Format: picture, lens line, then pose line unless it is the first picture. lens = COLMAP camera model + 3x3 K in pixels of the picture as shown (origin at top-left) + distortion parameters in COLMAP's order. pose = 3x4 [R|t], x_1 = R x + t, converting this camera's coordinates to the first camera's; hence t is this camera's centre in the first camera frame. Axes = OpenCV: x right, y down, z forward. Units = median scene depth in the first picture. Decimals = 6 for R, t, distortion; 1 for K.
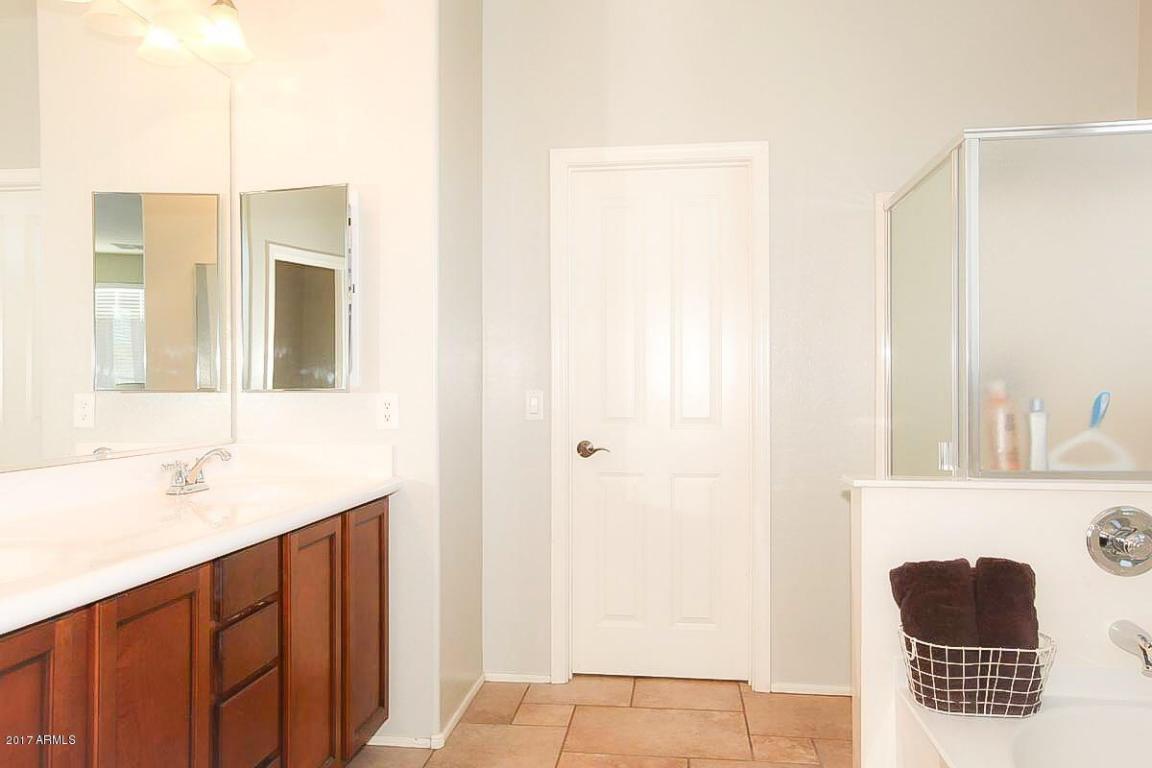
lens RADIAL K [[857.2, 0, 575.2], [0, 857.2, 385.7], [0, 0, 1]] dist [0.008418, 0.003583]
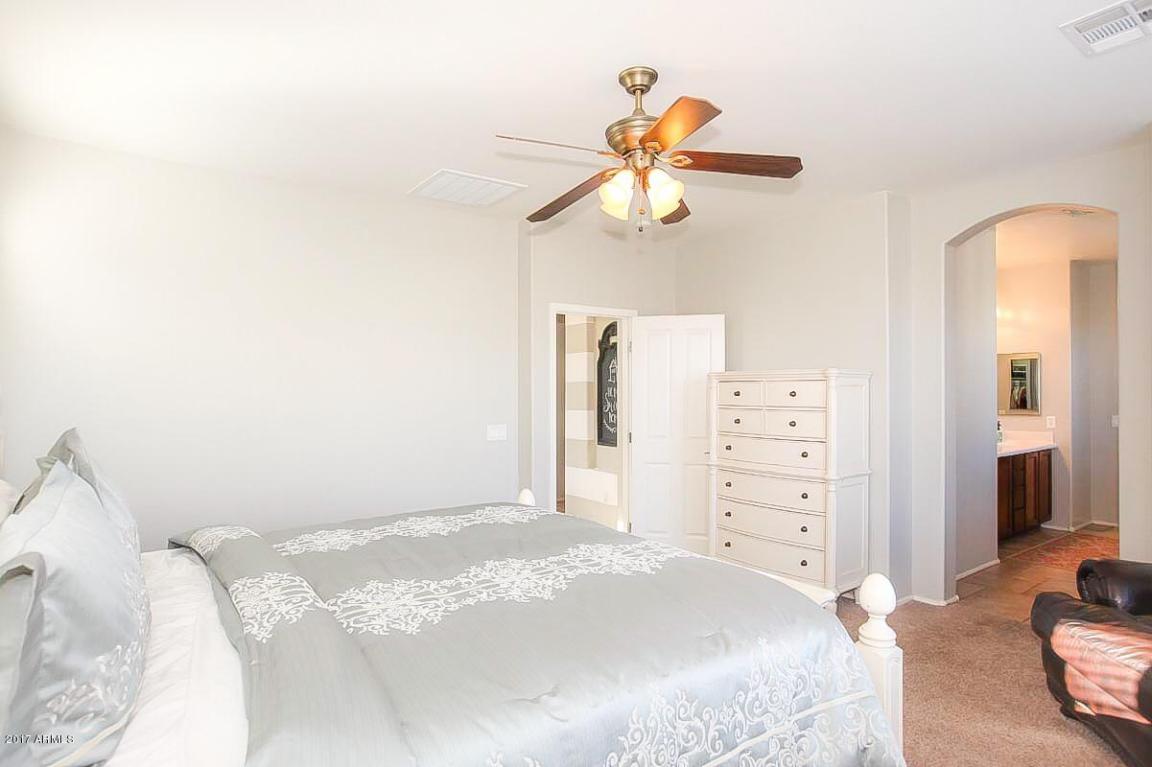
lens RADIAL K [[654.3, 0, 576.9], [0, 654.3, 381.7], [0, 0, 1]] dist [-0.001145, -0.000112]
pose [[0.694108, -0.002353, -0.719867, 0.250435], [0.009143, 0.999943, 0.005547, -0.122949], [0.719812, -0.010433, 0.694090, -1.591464]]
